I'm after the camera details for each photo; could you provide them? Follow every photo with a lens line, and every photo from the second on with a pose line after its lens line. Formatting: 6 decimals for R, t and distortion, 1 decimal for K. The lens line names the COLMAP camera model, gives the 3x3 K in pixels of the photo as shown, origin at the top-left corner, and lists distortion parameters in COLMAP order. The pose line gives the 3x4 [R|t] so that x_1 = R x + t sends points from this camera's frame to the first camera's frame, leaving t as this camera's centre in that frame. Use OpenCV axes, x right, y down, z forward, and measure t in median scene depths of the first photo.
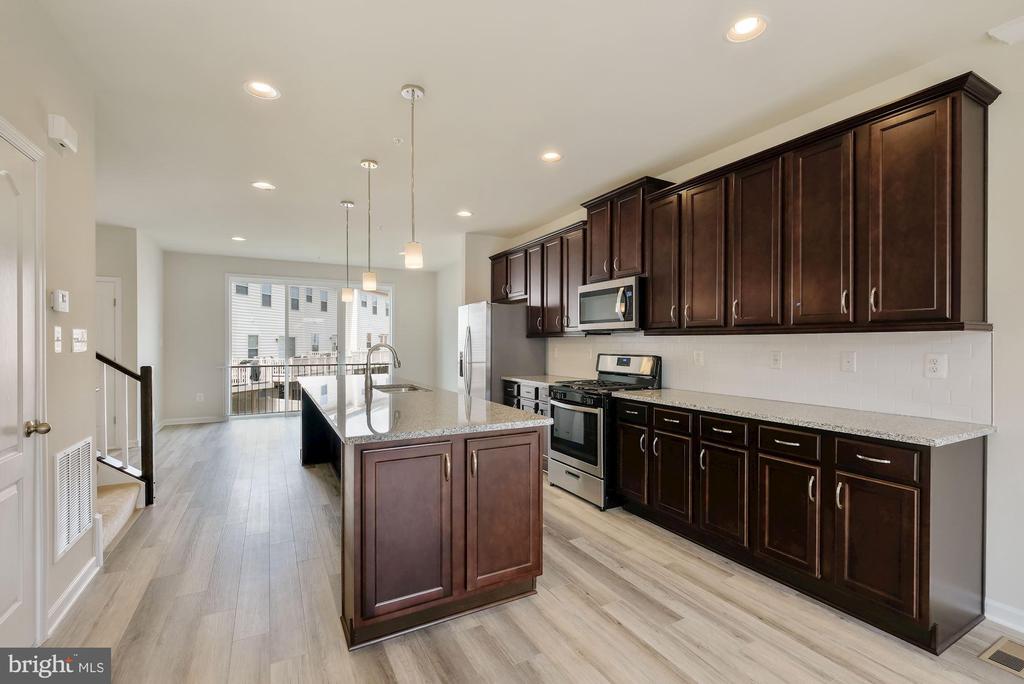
lens RADIAL K [[462.8, 0, 512.6], [0, 462.8, 344.3], [0, 0, 1]] dist [-0.001103, -0.000691]
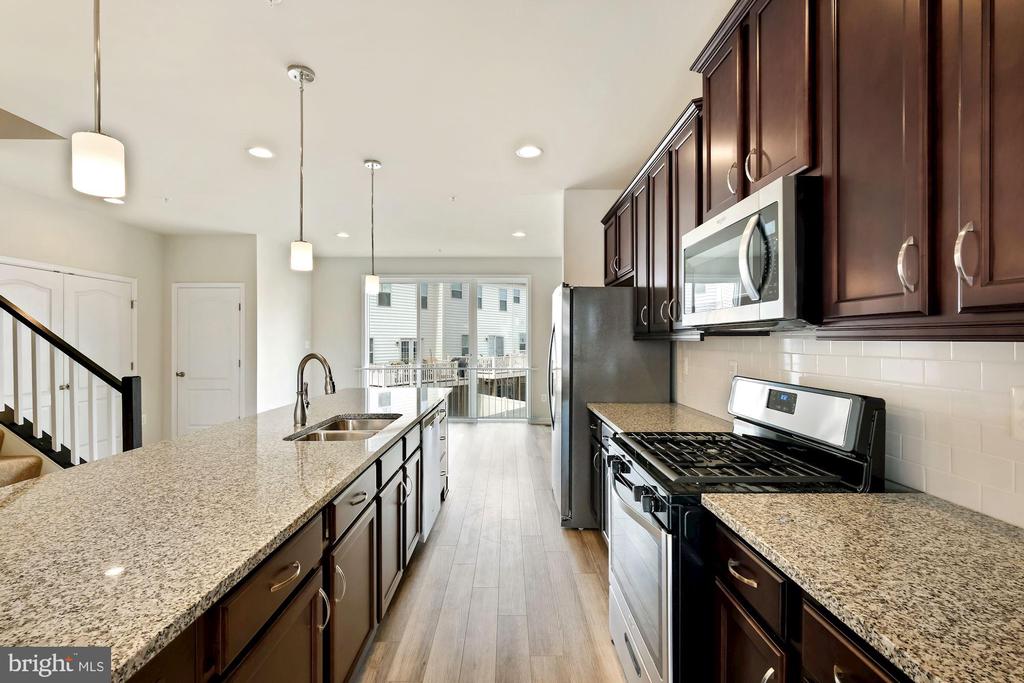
lens RADIAL K [[453.9, 0, 512.0], [0, 453.9, 341.5], [0, 0, 1]] dist [-0.001440, -0.000285]
pose [[0.884963, -0.000038, -0.465661, 0.232658], [-0.000633, 0.999999, -0.001285, -0.016496], [0.465661, 0.001432, 0.884962, 0.565731]]
